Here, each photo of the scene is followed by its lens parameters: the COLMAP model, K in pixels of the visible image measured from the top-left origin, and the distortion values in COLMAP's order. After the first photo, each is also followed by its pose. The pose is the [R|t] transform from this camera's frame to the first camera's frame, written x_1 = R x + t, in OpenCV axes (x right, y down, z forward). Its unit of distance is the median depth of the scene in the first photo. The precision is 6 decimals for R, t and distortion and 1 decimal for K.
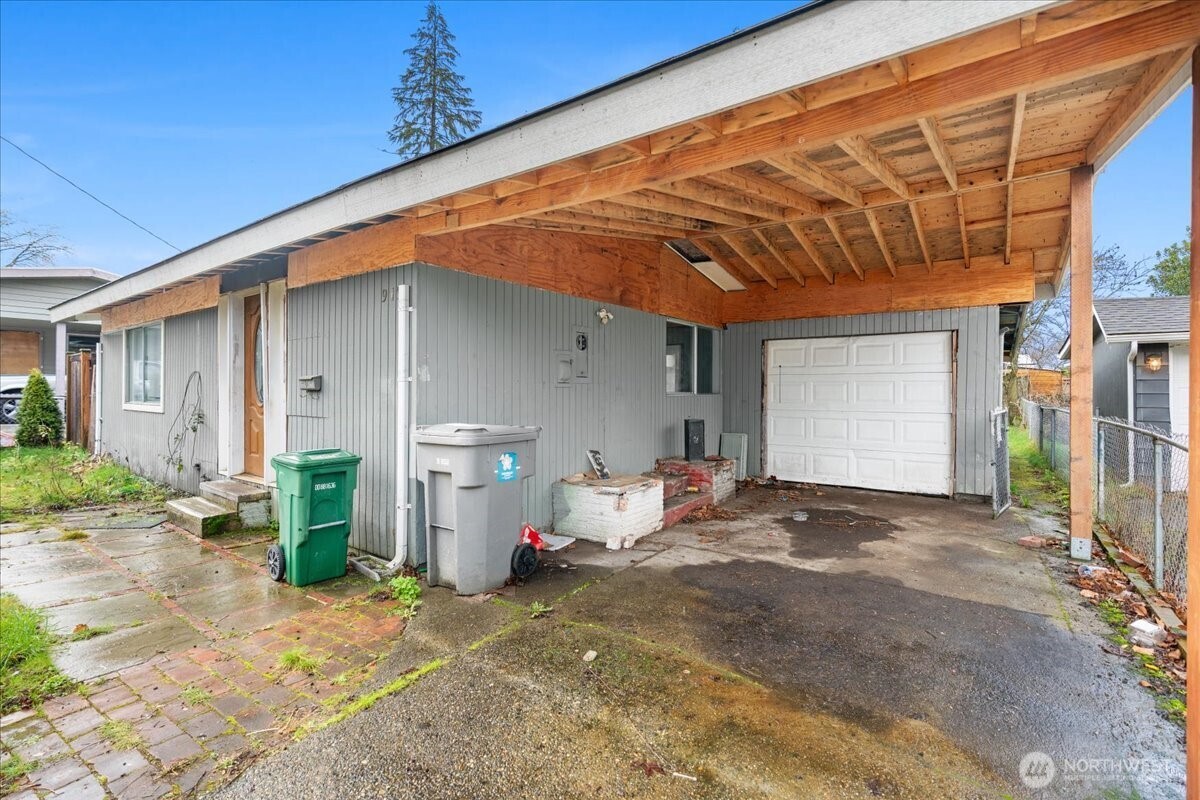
lens RADIAL K [[534.6, 0, 601.0], [0, 534.6, 393.9], [0, 0, 1]] dist [-0.006733, 0.002568]
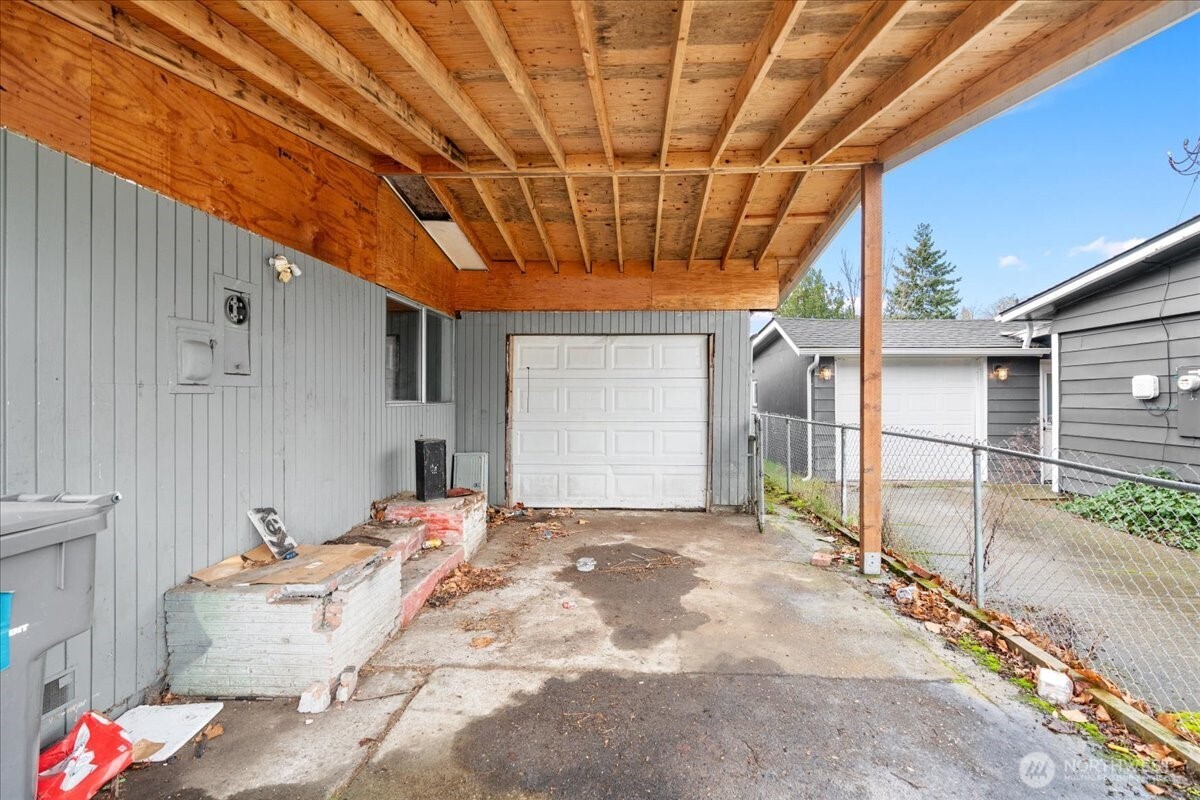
lens RADIAL K [[534.6, 0, 602.8], [0, 534.6, 396.5], [0, 0, 1]] dist [-0.006733, 0.002568]
pose [[0.839826, -0.001771, 0.542853, -0.017365], [0.005290, 0.999974, -0.004922, -0.004871], [-0.542830, 0.007006, 0.839814, 0.341651]]
